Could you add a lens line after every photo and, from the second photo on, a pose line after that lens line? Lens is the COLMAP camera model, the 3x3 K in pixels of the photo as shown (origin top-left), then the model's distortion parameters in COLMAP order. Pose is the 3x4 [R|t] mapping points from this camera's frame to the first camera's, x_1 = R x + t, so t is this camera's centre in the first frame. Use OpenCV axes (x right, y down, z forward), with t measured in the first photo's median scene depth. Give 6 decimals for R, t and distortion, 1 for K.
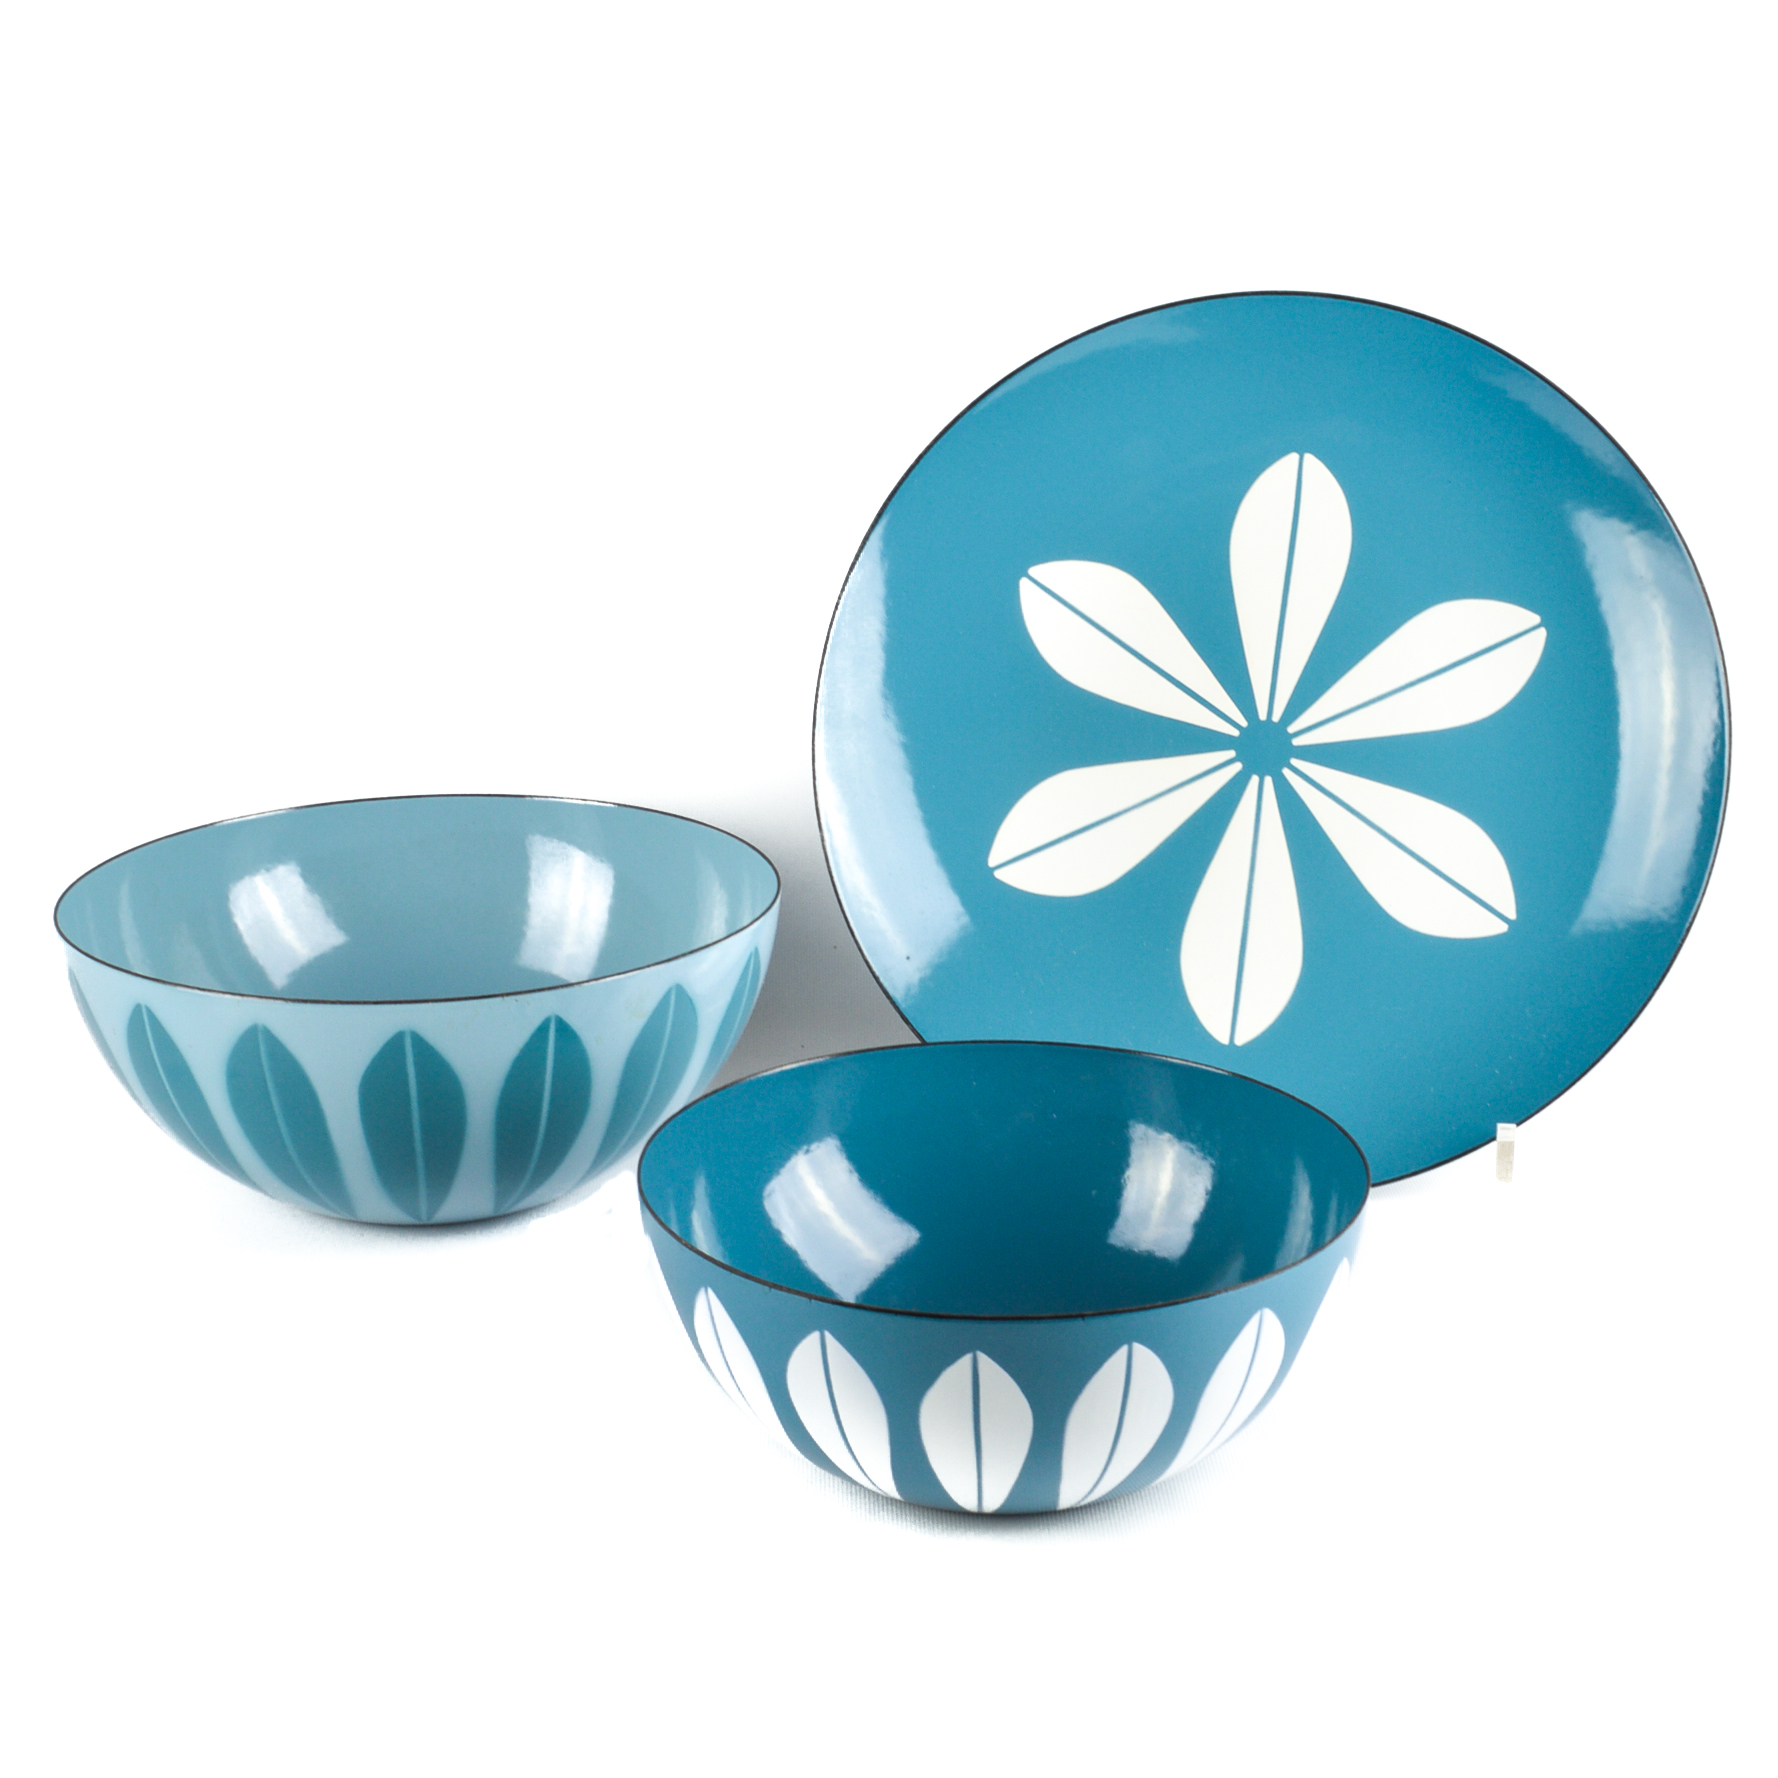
lens RADIAL K [[2224.4, 0, 874.7], [0, 2224.4, 884.2], [0, 0, 1]] dist [-0.049975, 0.000000]
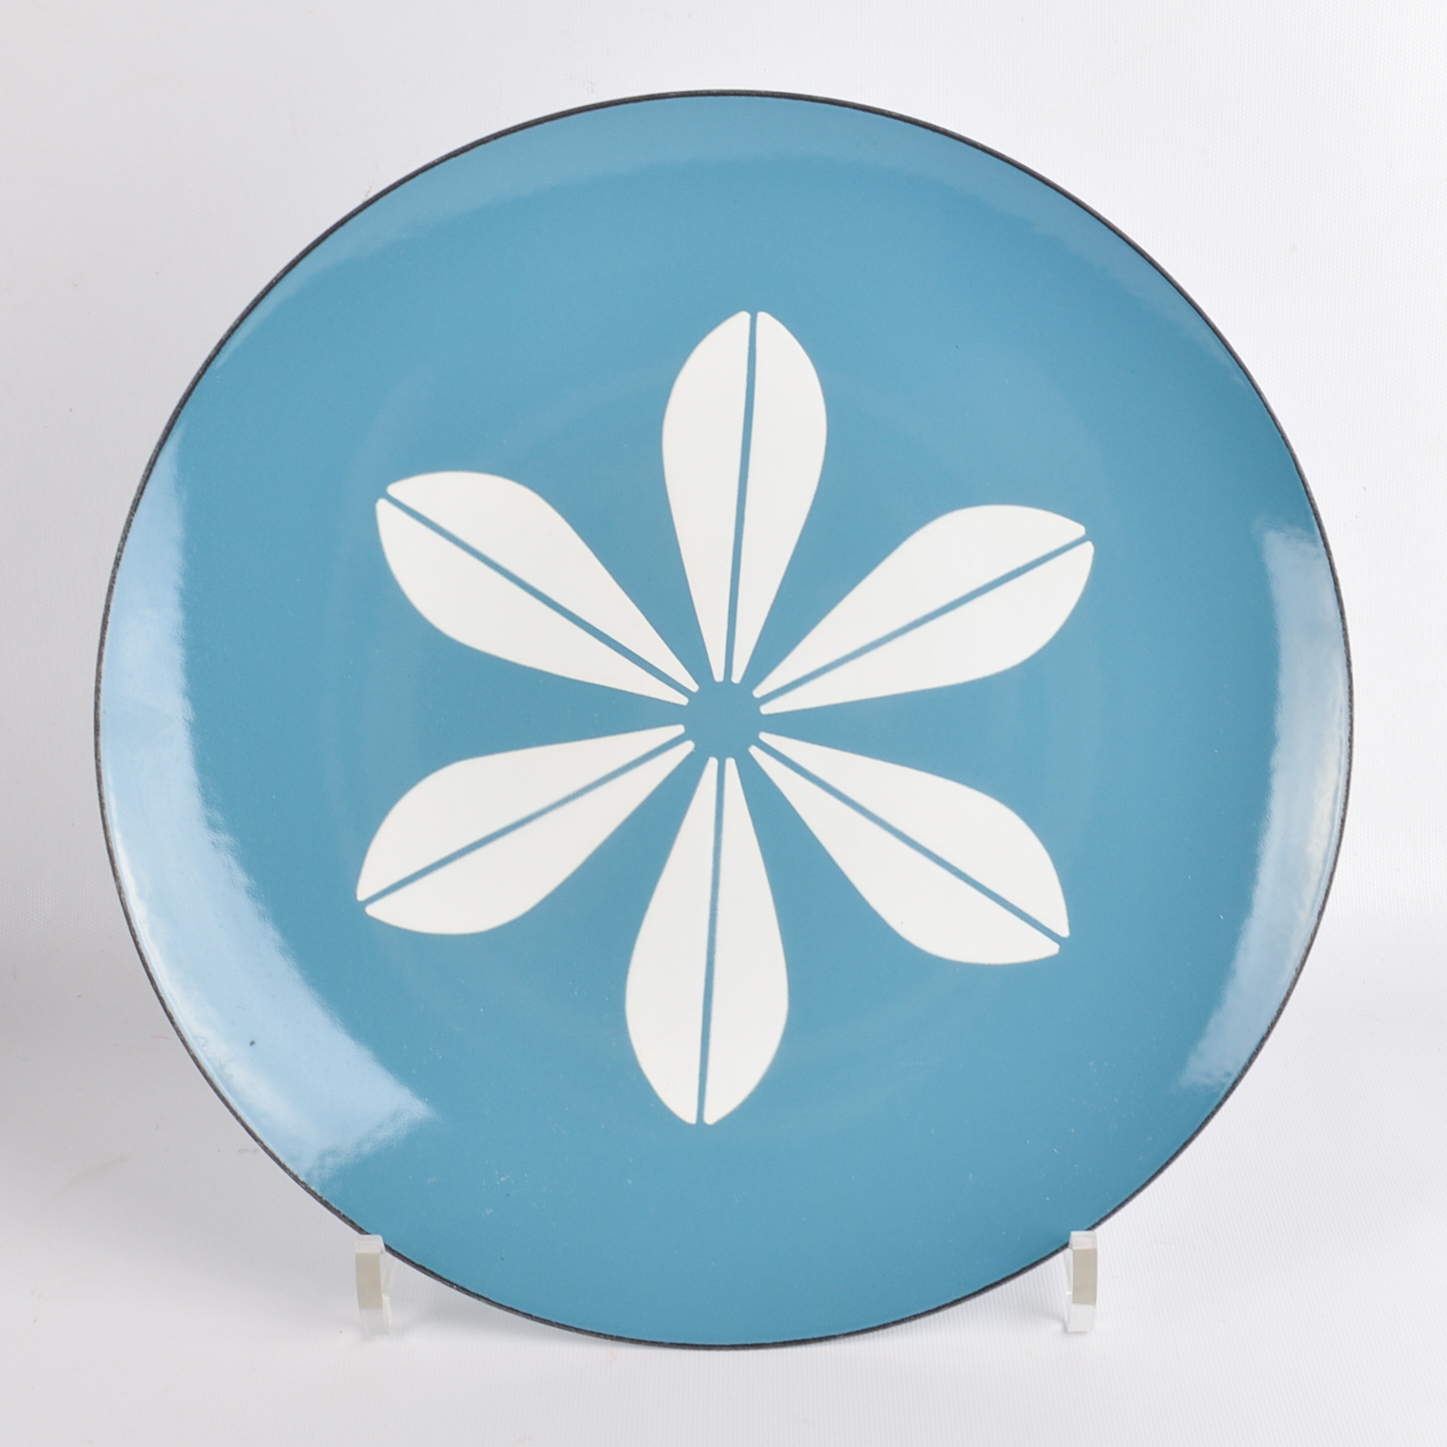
lens RADIAL K [[1710.1, 0, 724.6], [0, 1710.1, 725.0], [0, 0, 1]] dist [-0.012600, 0.000000]
pose [[0.984070, -0.041230, 0.172932, 0.079468], [0.051876, 0.996997, -0.057504, -0.027683], [-0.170042, 0.065559, 0.983254, 0.451819]]
